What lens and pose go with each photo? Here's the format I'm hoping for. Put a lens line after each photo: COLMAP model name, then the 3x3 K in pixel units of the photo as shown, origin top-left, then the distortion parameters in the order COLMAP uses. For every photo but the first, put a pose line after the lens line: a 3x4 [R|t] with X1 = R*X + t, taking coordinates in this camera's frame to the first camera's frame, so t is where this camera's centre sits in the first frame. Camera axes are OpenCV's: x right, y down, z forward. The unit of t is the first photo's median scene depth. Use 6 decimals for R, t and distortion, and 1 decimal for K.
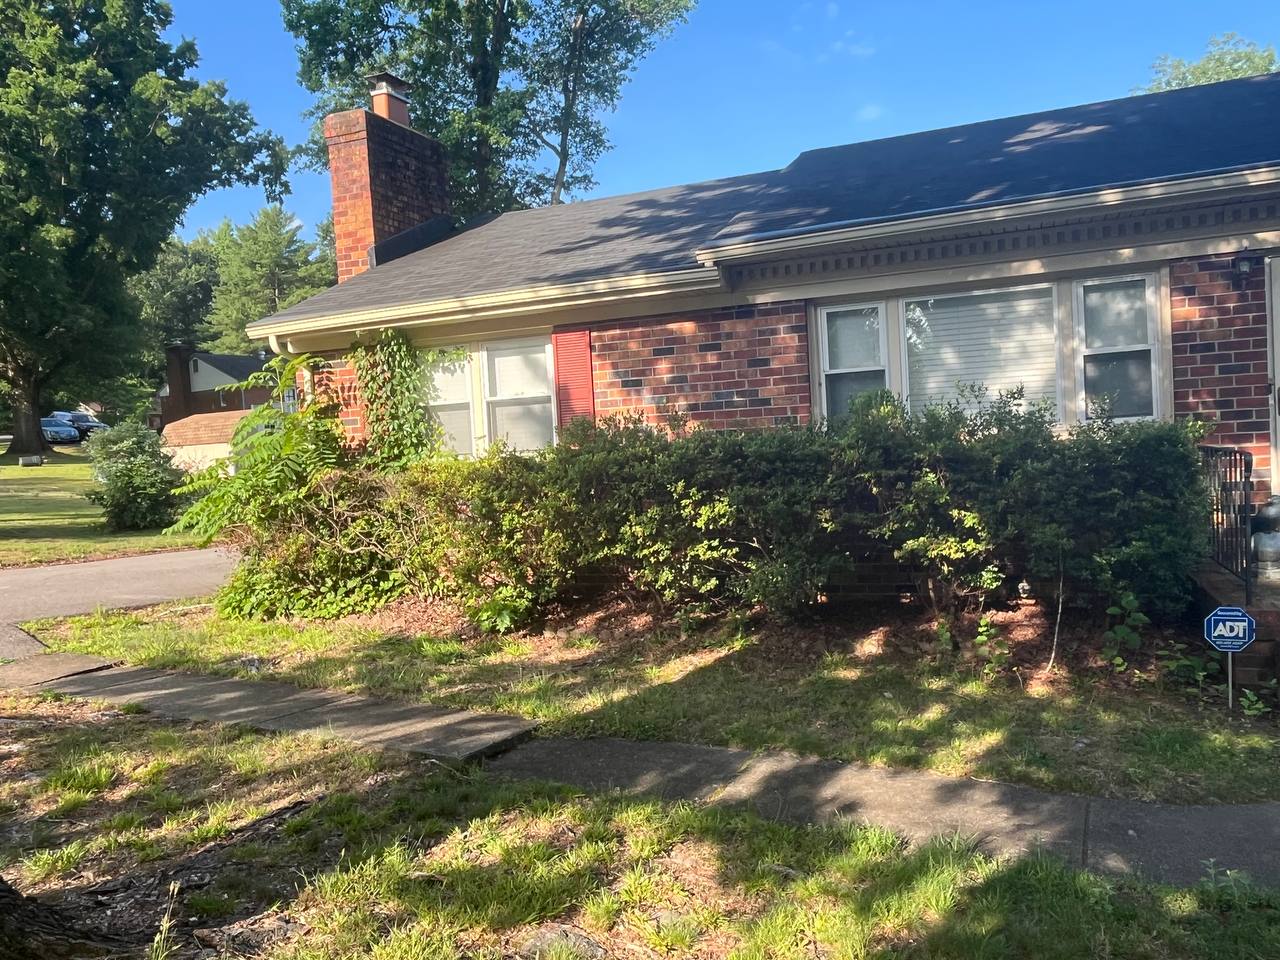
lens RADIAL K [[1050.0, 0, 640.0], [0, 1050.0, 480.0], [0, 0, 1]] dist [0.003796, 0.013347]
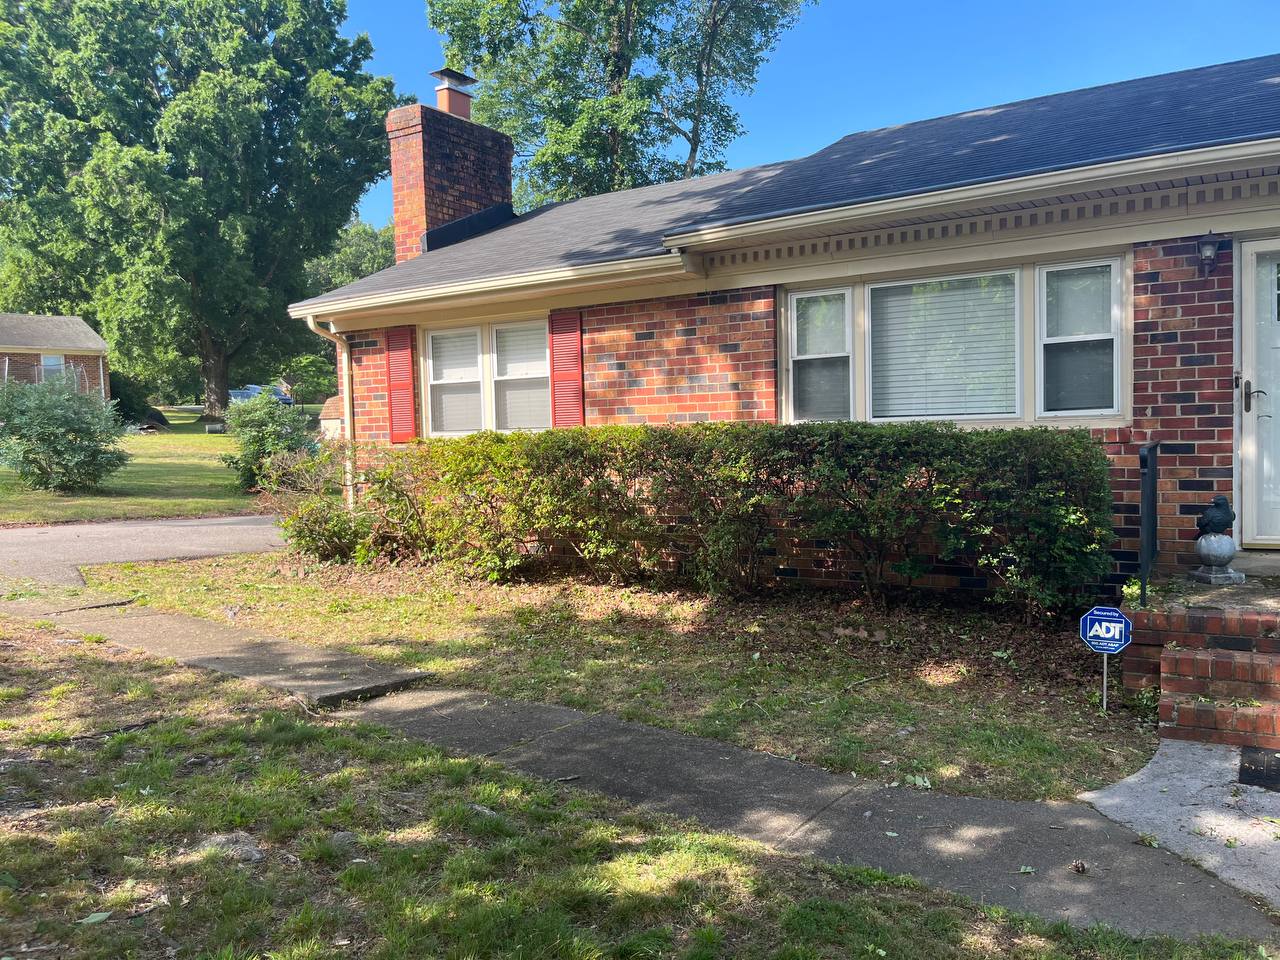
lens RADIAL K [[1047.4, 0, 640.0], [0, 1047.4, 480.0], [0, 0, 1]] dist [0.044975, -0.004138]
pose [[0.982104, 0.039785, -0.184091, 0.110134], [-0.037364, 0.999164, 0.016605, 0.001610], [0.184597, -0.009430, 0.982769, -0.009274]]
